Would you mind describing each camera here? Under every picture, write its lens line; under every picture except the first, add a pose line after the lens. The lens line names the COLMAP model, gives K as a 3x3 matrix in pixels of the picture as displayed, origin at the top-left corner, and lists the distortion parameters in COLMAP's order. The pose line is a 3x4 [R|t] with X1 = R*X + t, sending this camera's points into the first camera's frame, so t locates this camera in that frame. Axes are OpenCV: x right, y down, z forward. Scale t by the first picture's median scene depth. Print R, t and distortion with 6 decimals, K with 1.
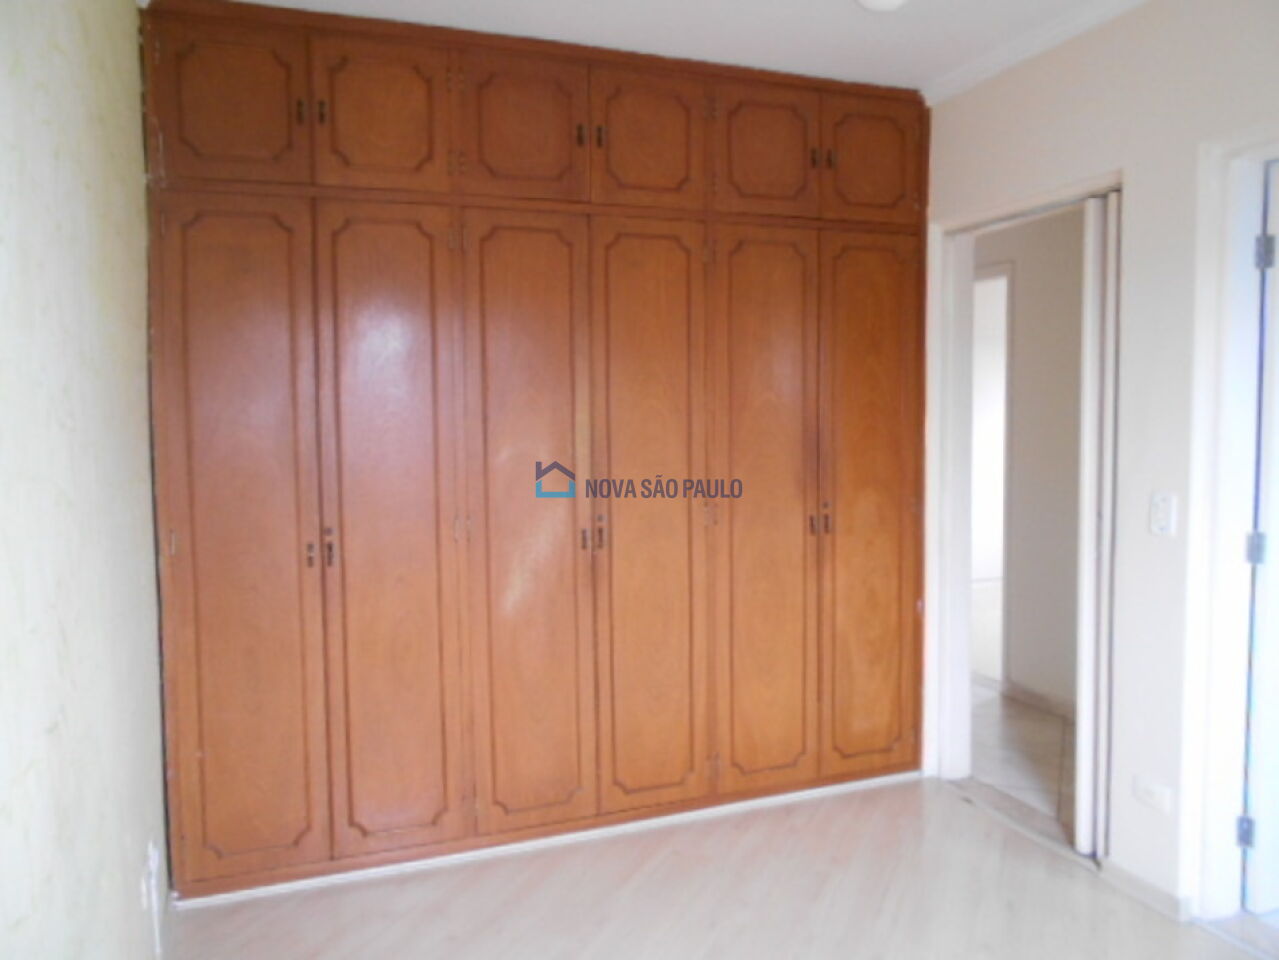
lens RADIAL K [[973.4, 0, 641.4], [0, 973.4, 472.7], [0, 0, 1]] dist [-0.074907, 0.062972]
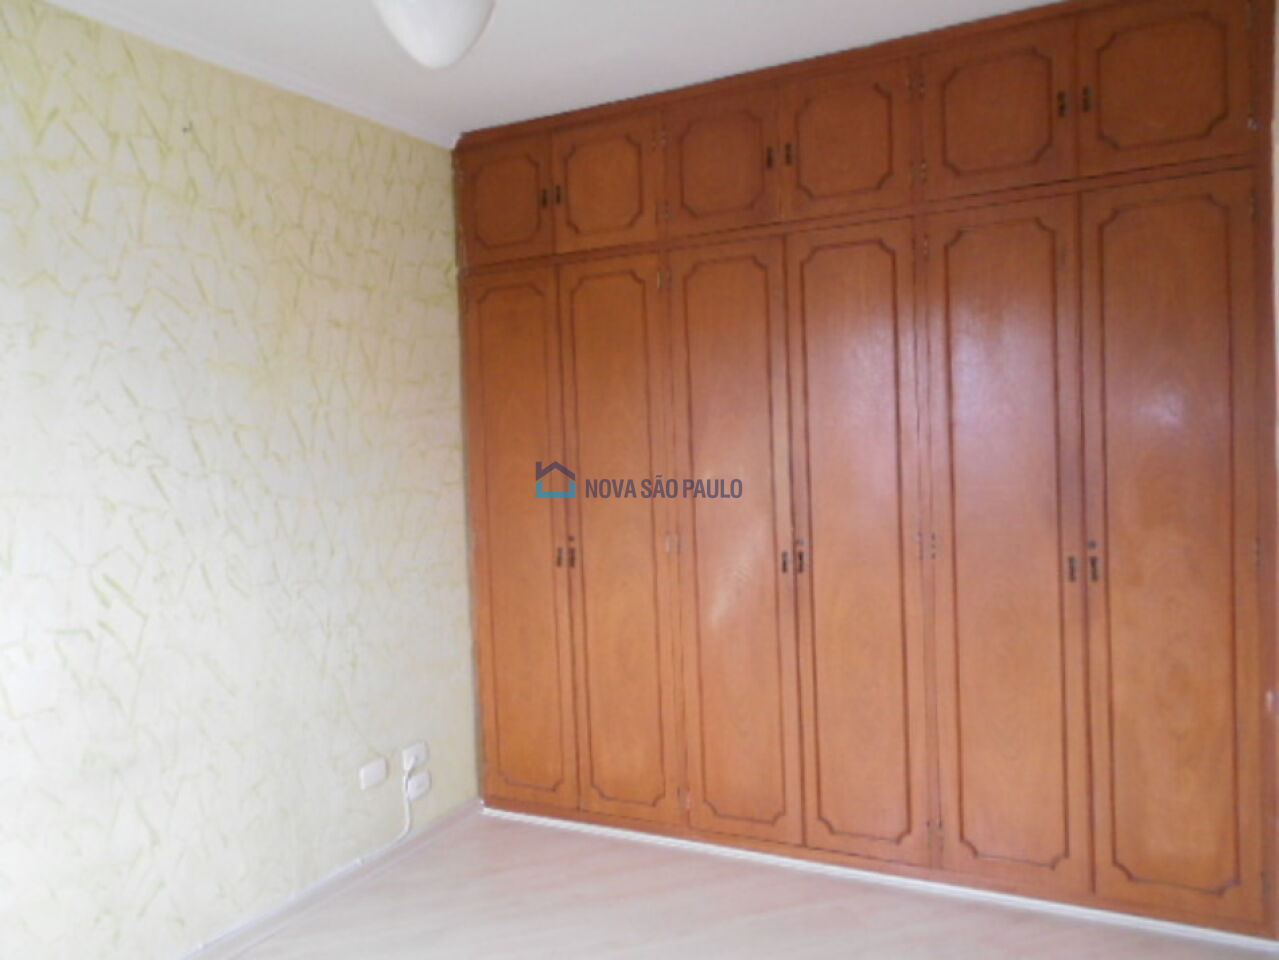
lens RADIAL K [[984.4, 0, 639.5], [0, 984.4, 480.0], [0, 0, 1]] dist [-0.055114, 0.094226]
pose [[0.656711, 0.017401, -0.753942, 0.594411], [-0.015662, 0.999833, 0.009435, -0.022286], [0.753980, 0.005612, 0.656874, 0.227220]]
